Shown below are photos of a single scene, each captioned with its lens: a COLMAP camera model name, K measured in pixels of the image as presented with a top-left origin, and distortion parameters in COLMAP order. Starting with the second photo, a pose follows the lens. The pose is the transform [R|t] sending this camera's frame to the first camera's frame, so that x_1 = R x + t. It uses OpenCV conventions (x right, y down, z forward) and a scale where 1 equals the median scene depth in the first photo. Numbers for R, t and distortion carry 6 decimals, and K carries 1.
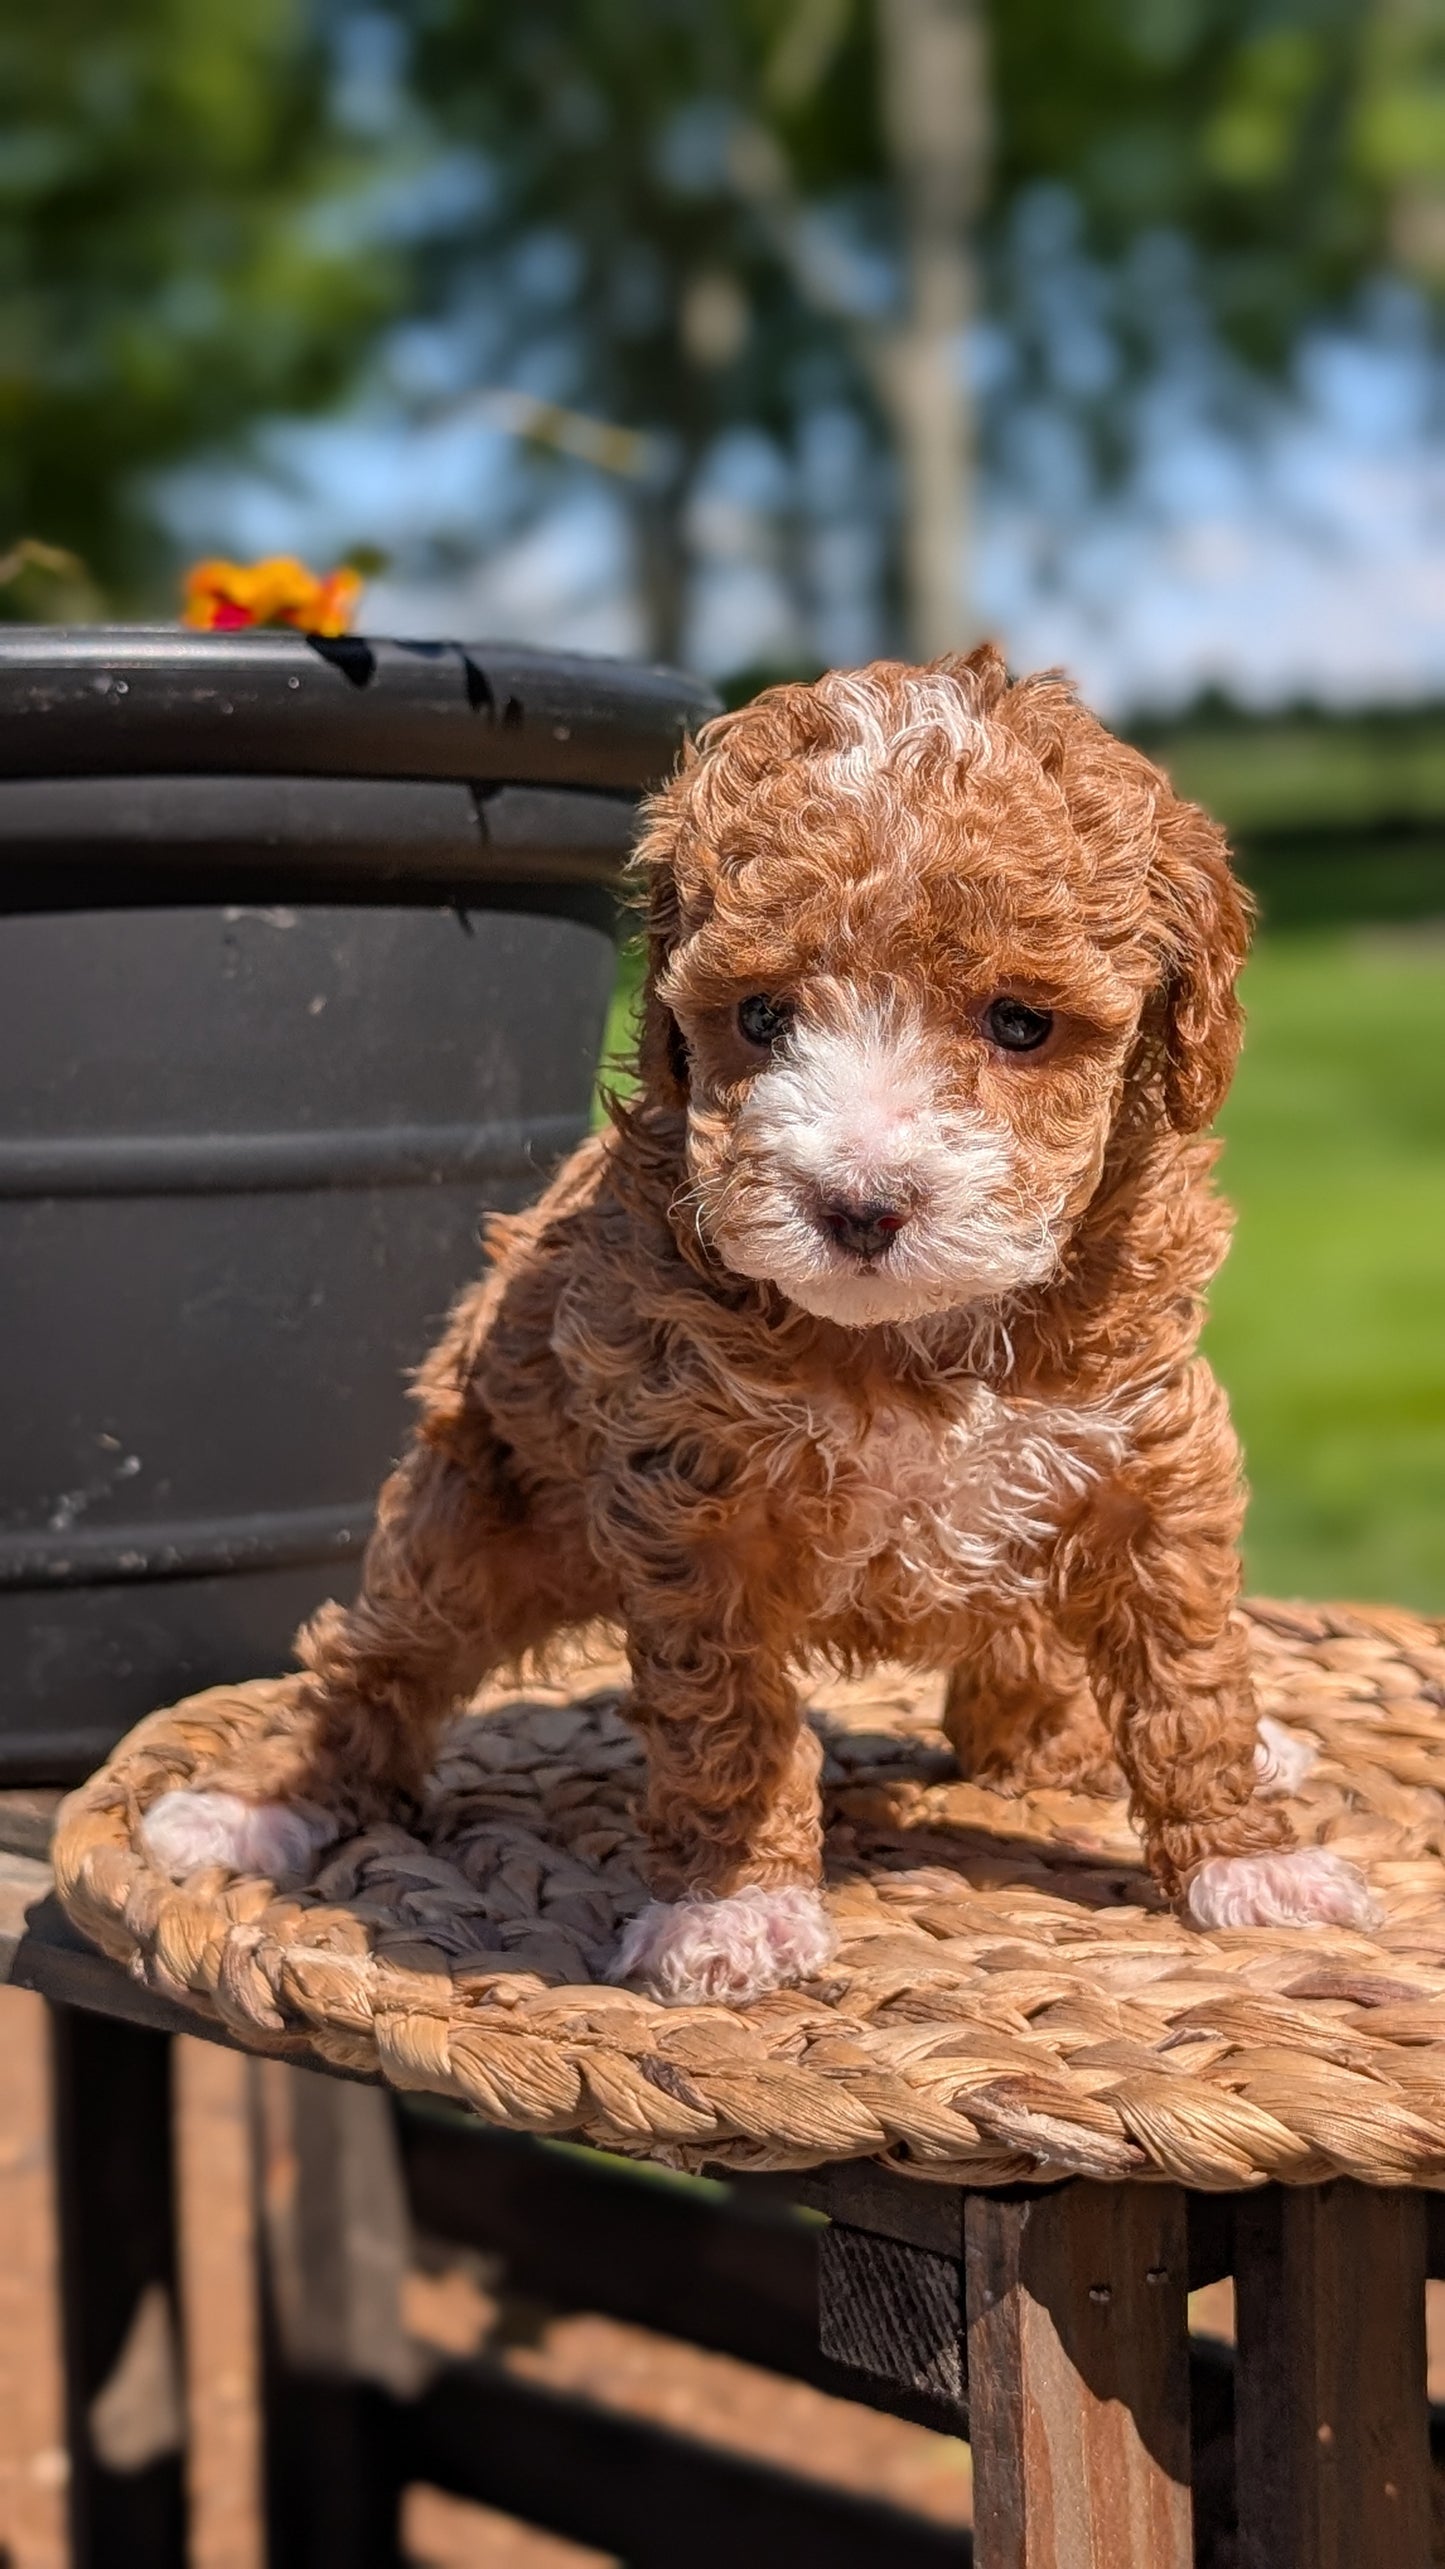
lens RADIAL K [[5107.9, 0, 722.5], [0, 5107.9, 1284.5], [0, 0, 1]] dist [-0.041650, -0.688716]
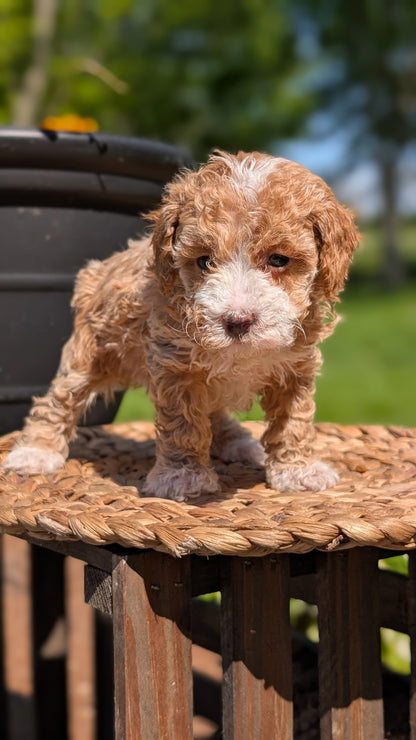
lens RADIAL K [[1471.3, 0, 208.0], [0, 1471.3, 370.0], [0, 0, 1]] dist [-0.041650, -0.688716]
pose [[0.982507, 0.009470, -0.185985, 0.229735], [-0.014754, 0.999525, -0.027052, 0.065252], [0.185640, 0.029323, 0.982180, 0.042915]]
